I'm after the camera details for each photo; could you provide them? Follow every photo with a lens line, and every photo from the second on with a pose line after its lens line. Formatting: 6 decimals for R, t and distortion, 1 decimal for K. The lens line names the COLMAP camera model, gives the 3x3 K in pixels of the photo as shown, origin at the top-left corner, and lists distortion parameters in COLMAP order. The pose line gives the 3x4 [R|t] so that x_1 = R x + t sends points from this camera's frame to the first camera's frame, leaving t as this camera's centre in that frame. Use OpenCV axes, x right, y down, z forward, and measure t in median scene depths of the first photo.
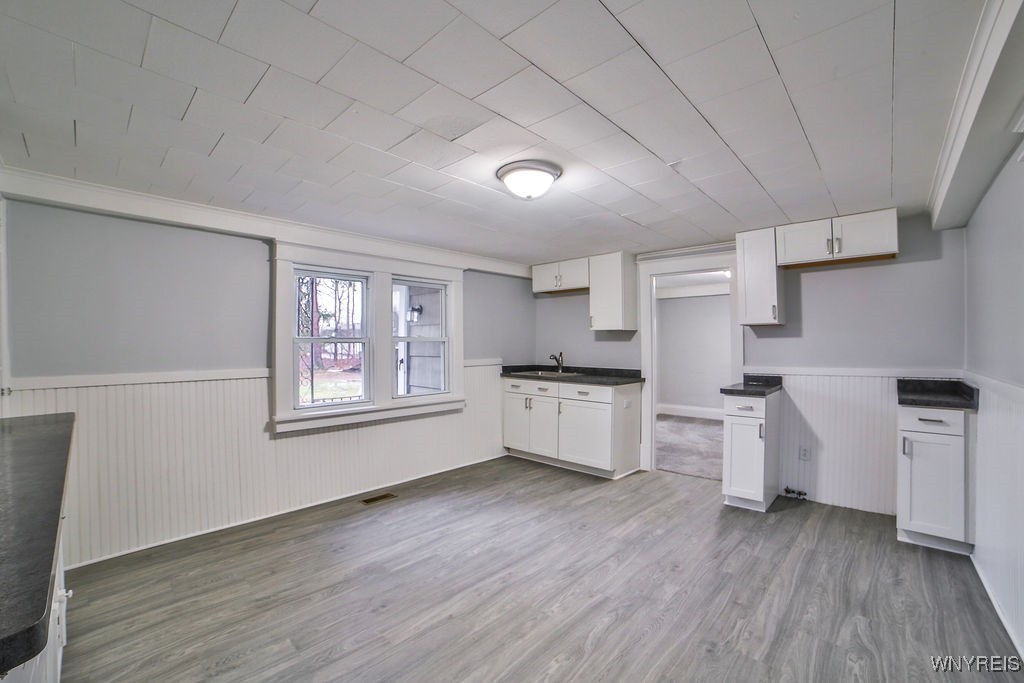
lens RADIAL K [[435.1, 0, 516.2], [0, 435.1, 339.9], [0, 0, 1]] dist [-0.099895, 0.032240]
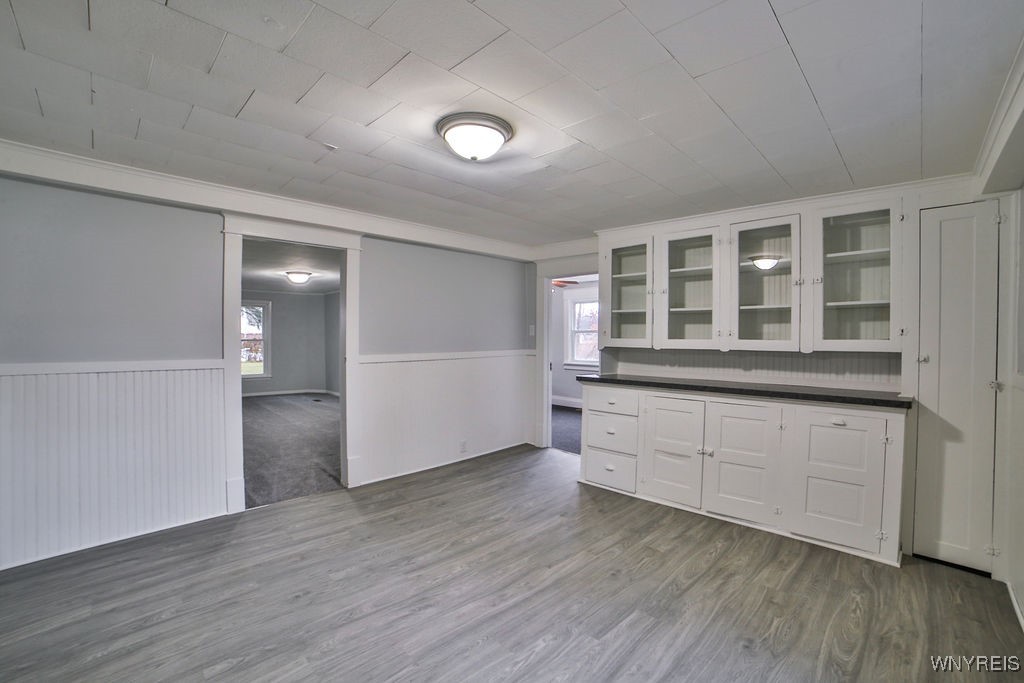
lens RADIAL K [[443.9, 0, 519.1], [0, 443.9, 339.0], [0, 0, 1]] dist [-0.108268, 0.035625]
pose [[-0.999628, -0.006555, 0.026477, -0.078110], [-0.006789, 0.999939, -0.008760, 0.025876], [-0.026418, -0.008937, -0.999611, 1.743081]]
